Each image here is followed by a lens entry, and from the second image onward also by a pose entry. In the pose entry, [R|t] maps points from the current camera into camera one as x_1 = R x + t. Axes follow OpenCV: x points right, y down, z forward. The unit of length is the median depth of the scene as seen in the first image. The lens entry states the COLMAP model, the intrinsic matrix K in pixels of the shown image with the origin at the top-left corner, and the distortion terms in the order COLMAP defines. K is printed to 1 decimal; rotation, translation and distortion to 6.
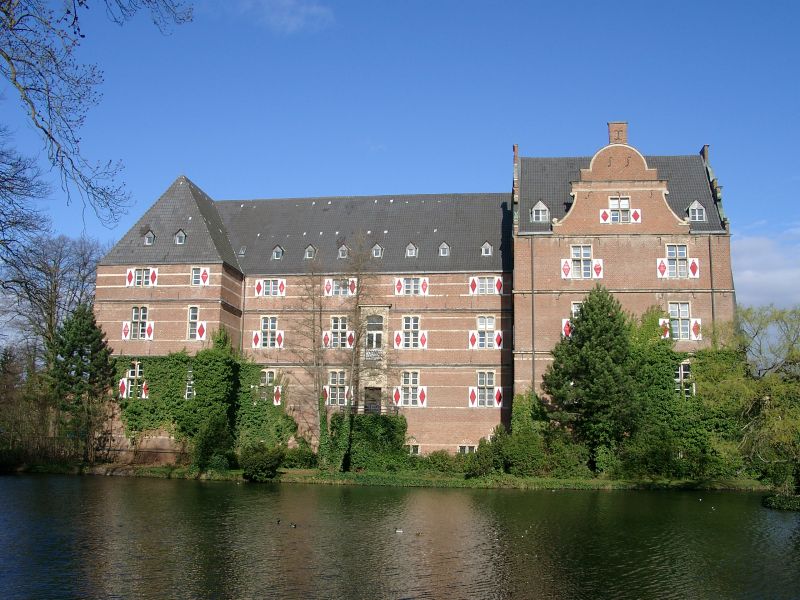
lens RADIAL K [[806.1, 0, 402.7], [0, 806.1, 310.1], [0, 0, 1]] dist [-0.175035, 0.200473]
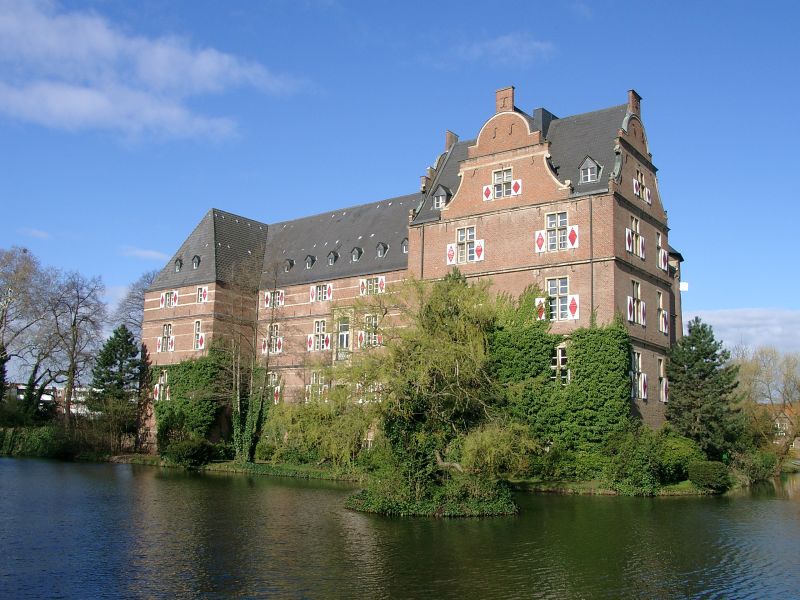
lens RADIAL K [[806.1, 0, 402.7], [0, 806.1, 310.1], [0, 0, 1]] dist [-0.175035, 0.200473]
pose [[0.867064, -0.076504, -0.492288, 0.609294], [0.071246, 0.997024, -0.029457, 0.037903], [0.493076, -0.009532, 0.869934, 0.137692]]
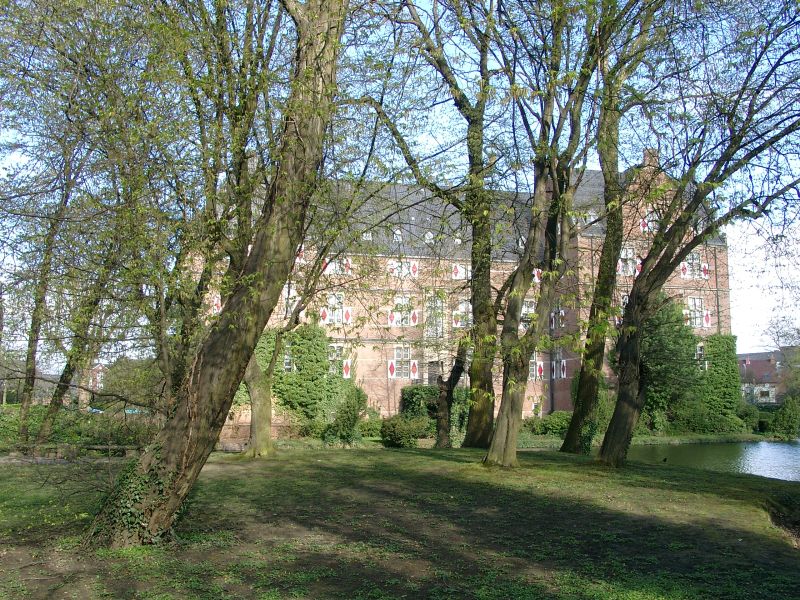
lens RADIAL K [[806.1, 0, 402.7], [0, 806.1, 310.1], [0, 0, 1]] dist [-0.175035, 0.200473]
pose [[0.920012, 0.032043, 0.390579, -0.557031], [-0.046797, 0.998503, 0.028313, -0.003339], [-0.389087, -0.044326, 0.920134, 0.011654]]
